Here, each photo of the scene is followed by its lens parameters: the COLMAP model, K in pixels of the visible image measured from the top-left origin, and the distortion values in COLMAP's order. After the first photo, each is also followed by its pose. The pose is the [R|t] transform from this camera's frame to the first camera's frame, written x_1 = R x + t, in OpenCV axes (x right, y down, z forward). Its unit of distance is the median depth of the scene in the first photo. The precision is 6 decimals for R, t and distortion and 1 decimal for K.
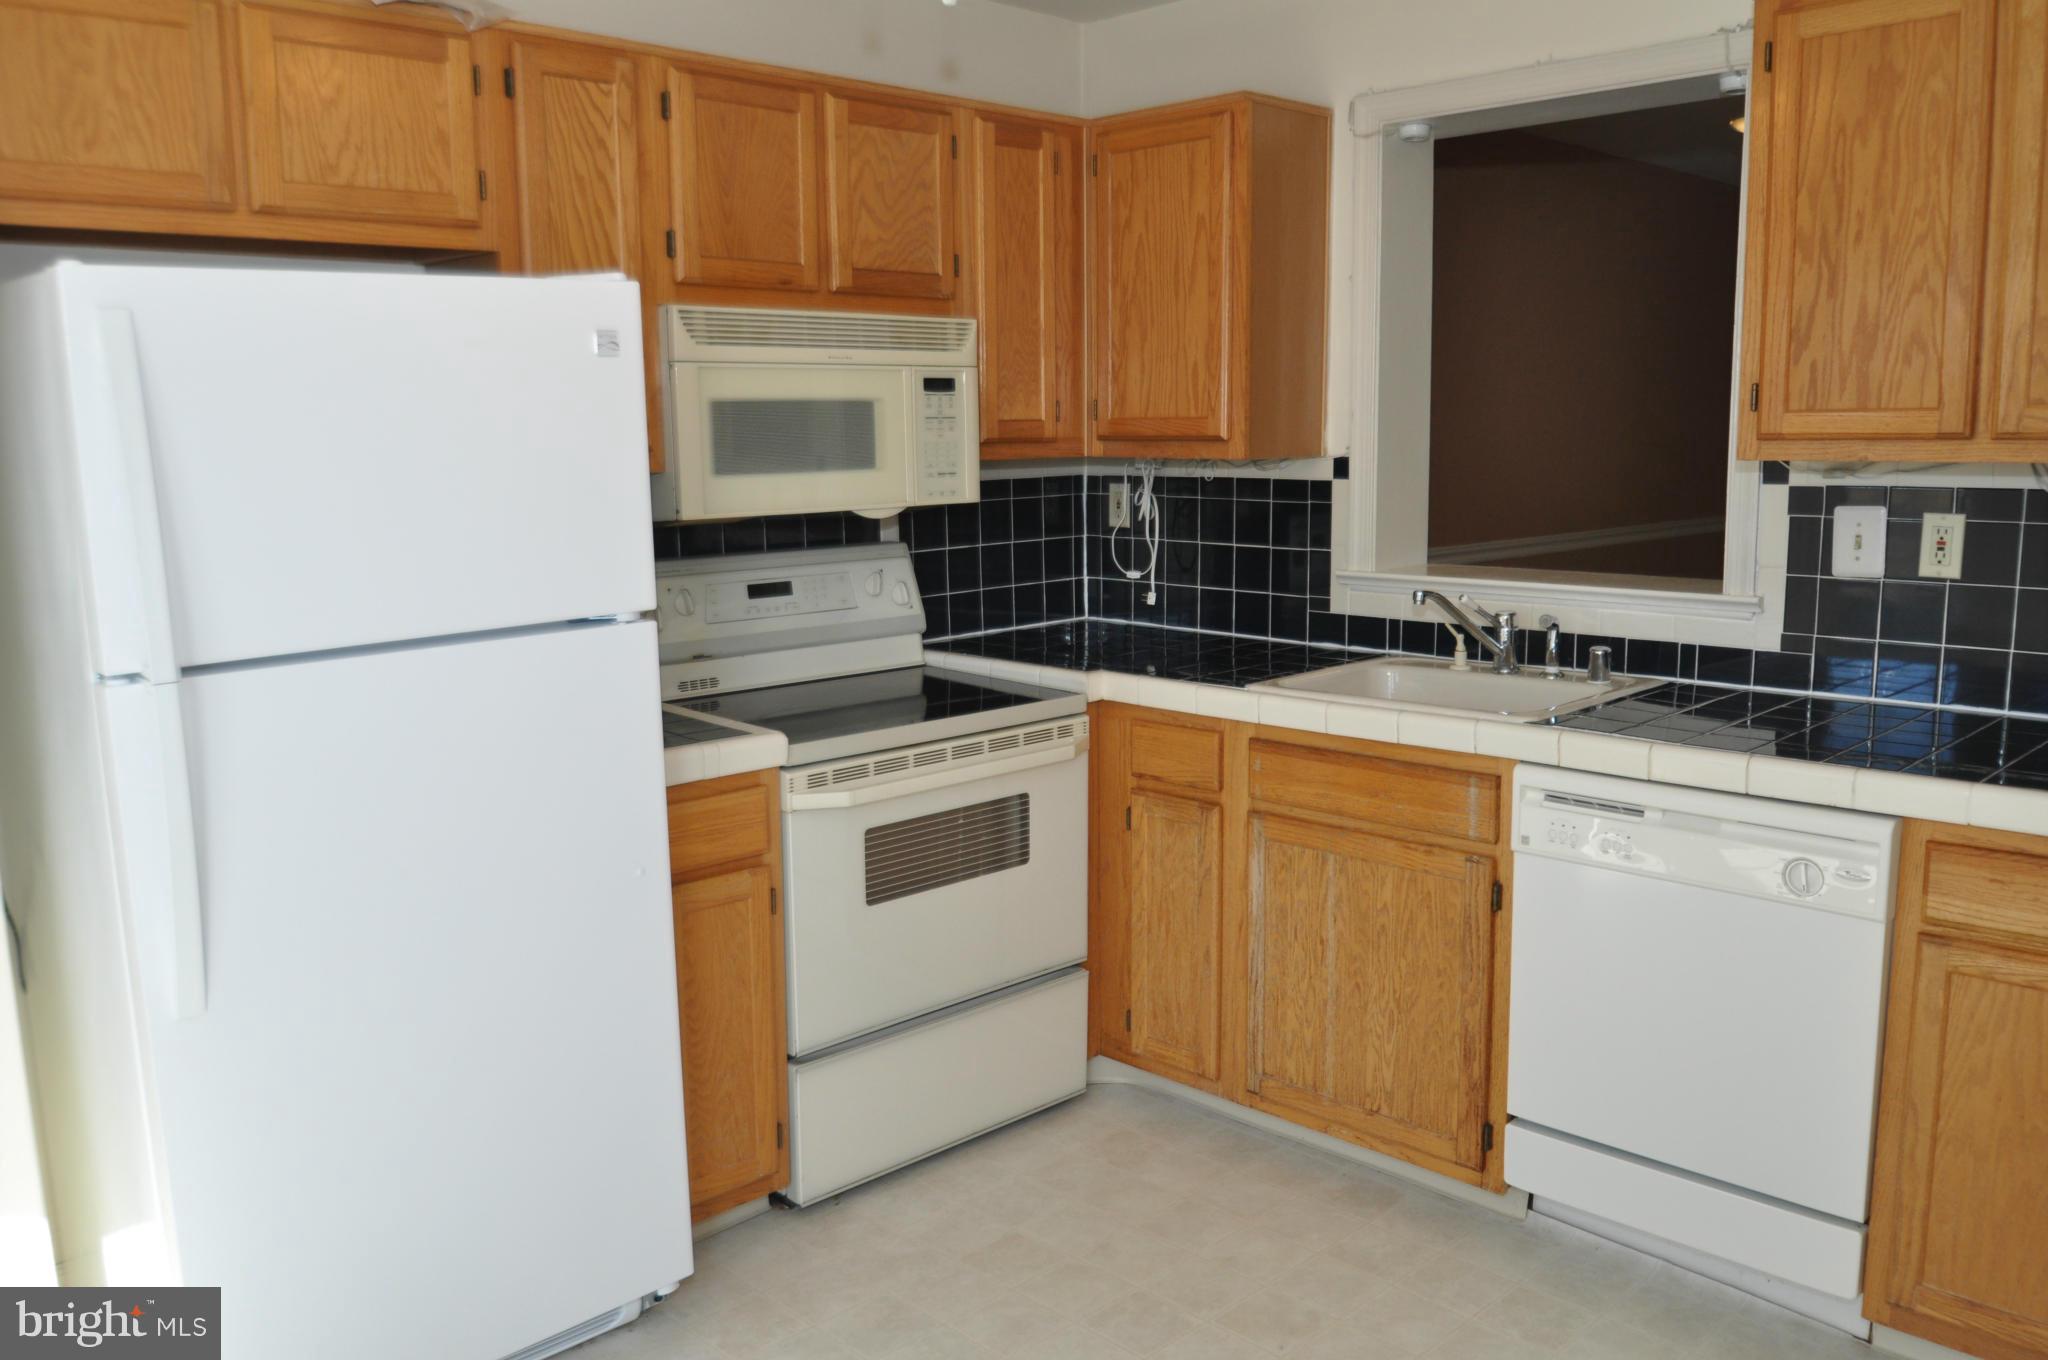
lens RADIAL K [[1615.3, 0, 1024.0], [0, 1615.3, 680.0], [0, 0, 1]] dist [-0.052913, 0.007938]
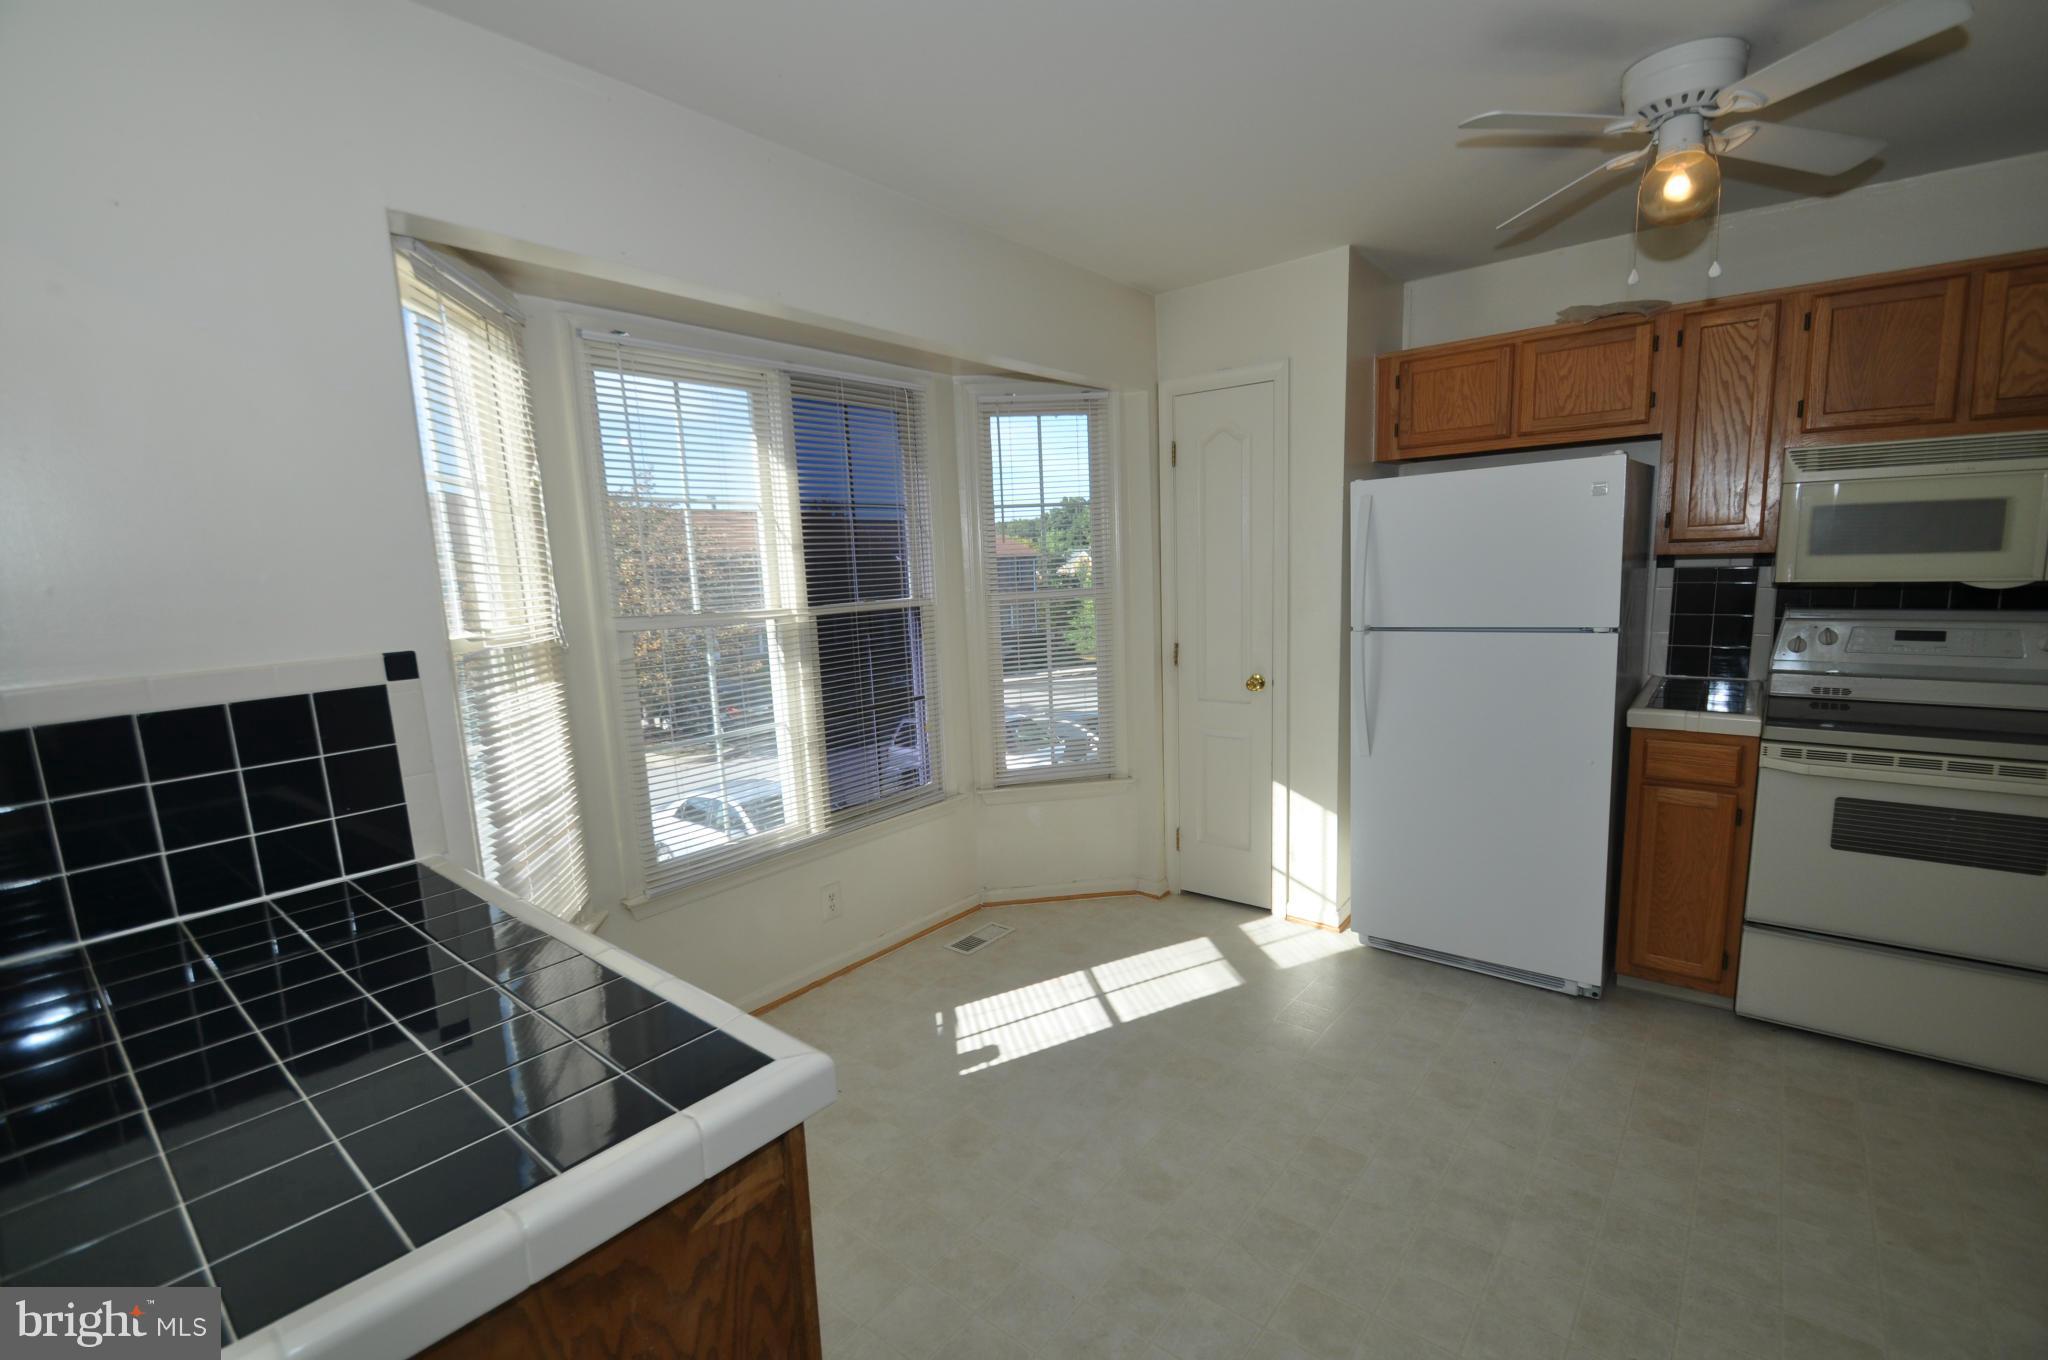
lens RADIAL K [[898.2, 0, 1027.5], [0, 898.2, 689.5], [0, 0, 1]] dist [0.011718, -0.014766]
pose [[0.108354, 0.153529, -0.982186, 0.585684], [-0.117374, 0.983068, 0.140718, -0.031133], [0.987159, 0.100036, 0.124539, 0.149380]]
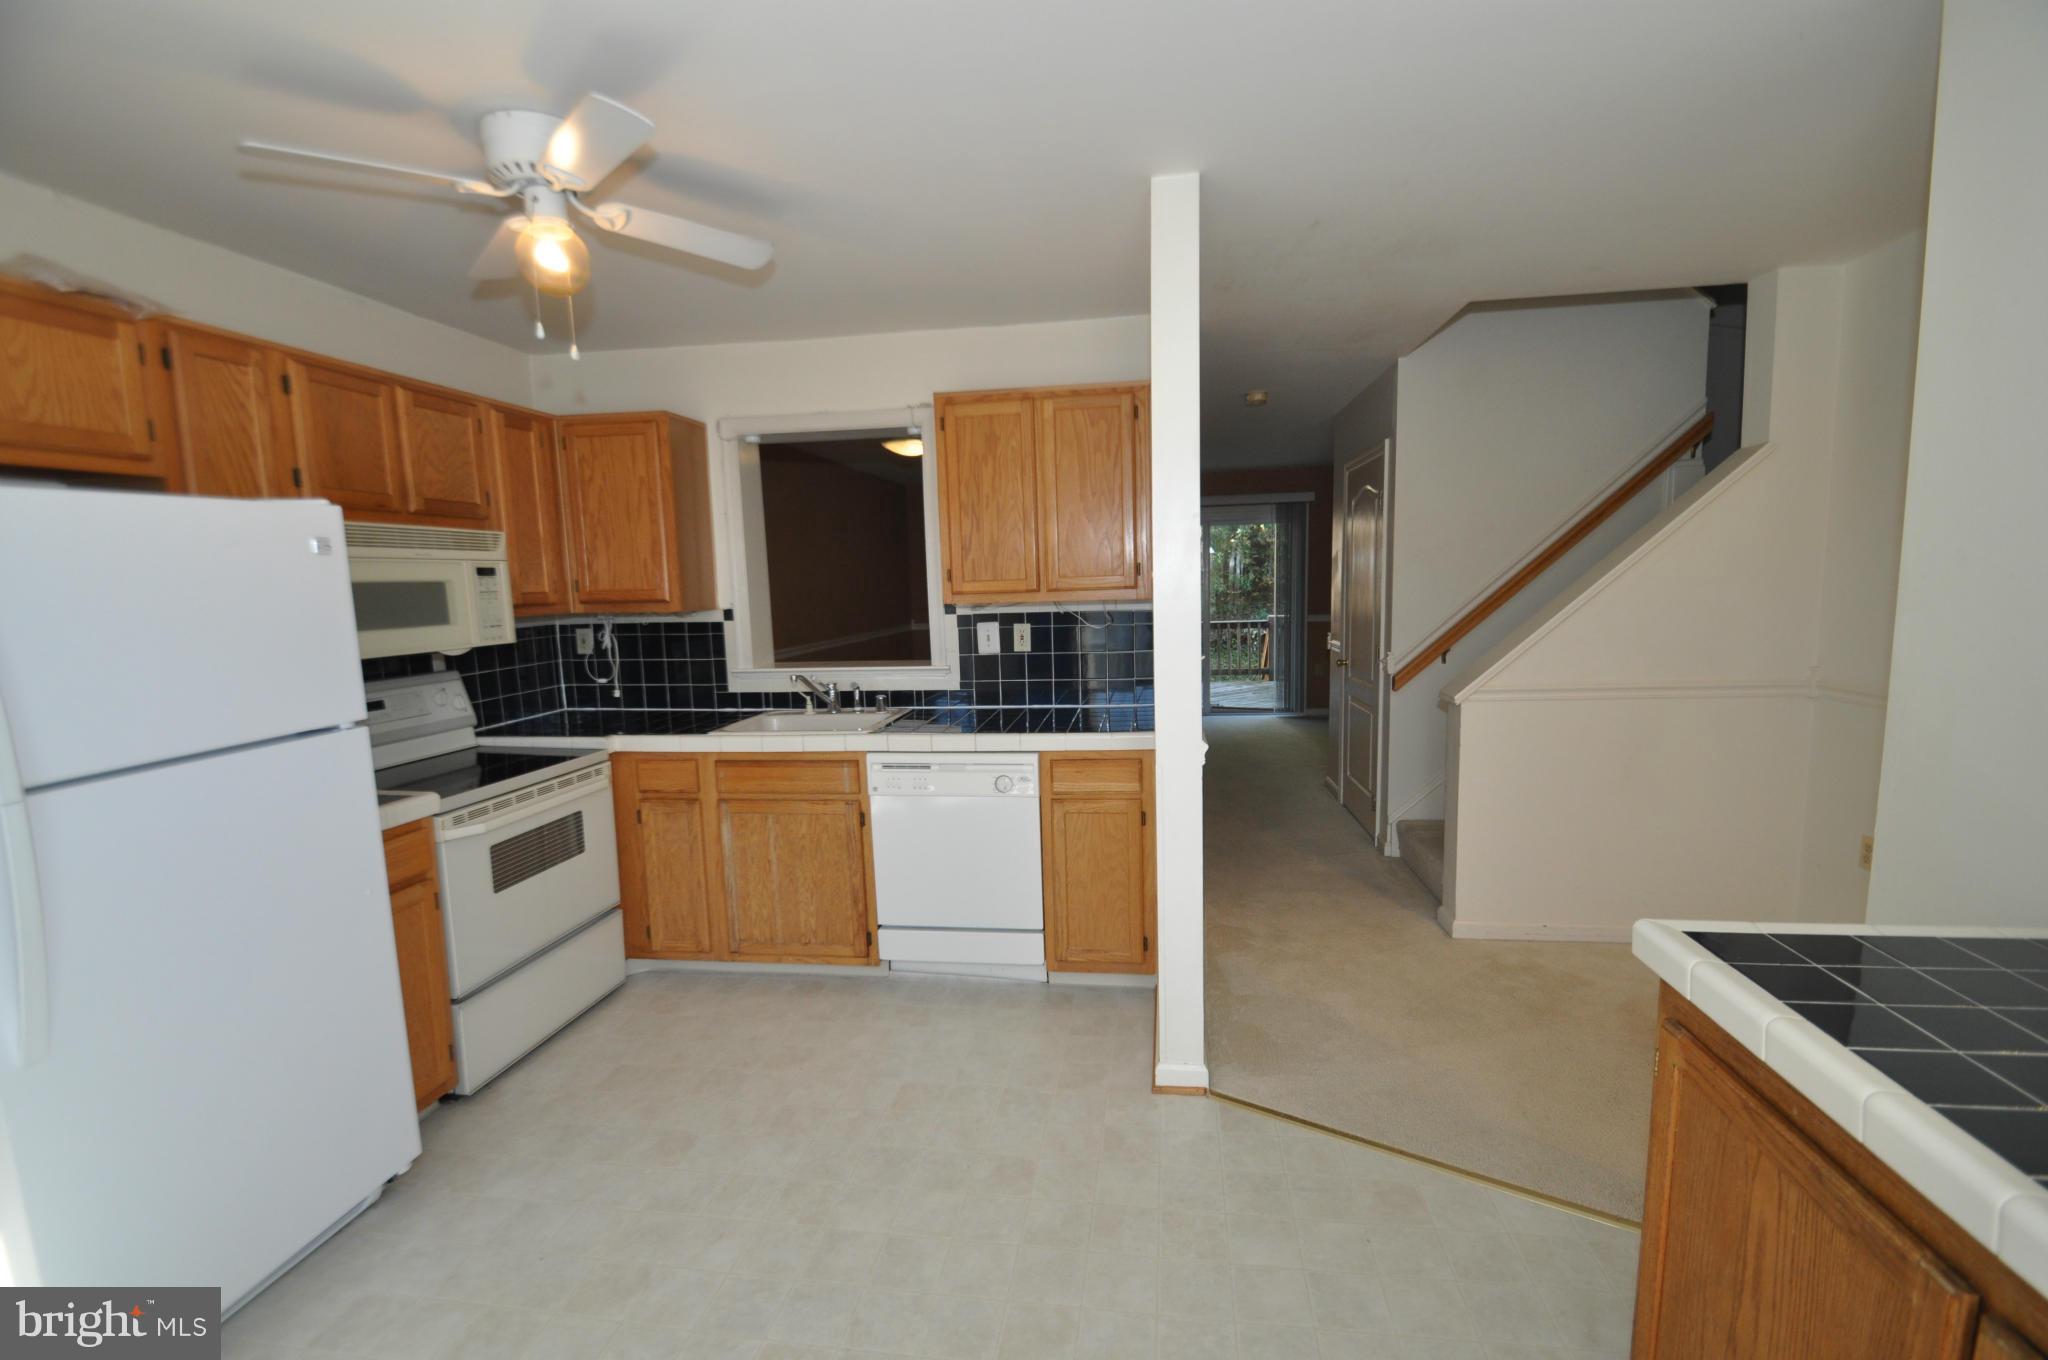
lens RADIAL K [[898.2, 0, 1027.5], [0, 898.2, 689.5], [0, 0, 1]] dist [0.011718, -0.014766]
pose [[0.797158, -0.081652, 0.598224, -0.186631], [0.109650, 0.993915, -0.010453, 0.004930], [-0.593731, 0.073928, 0.801261, -0.048495]]
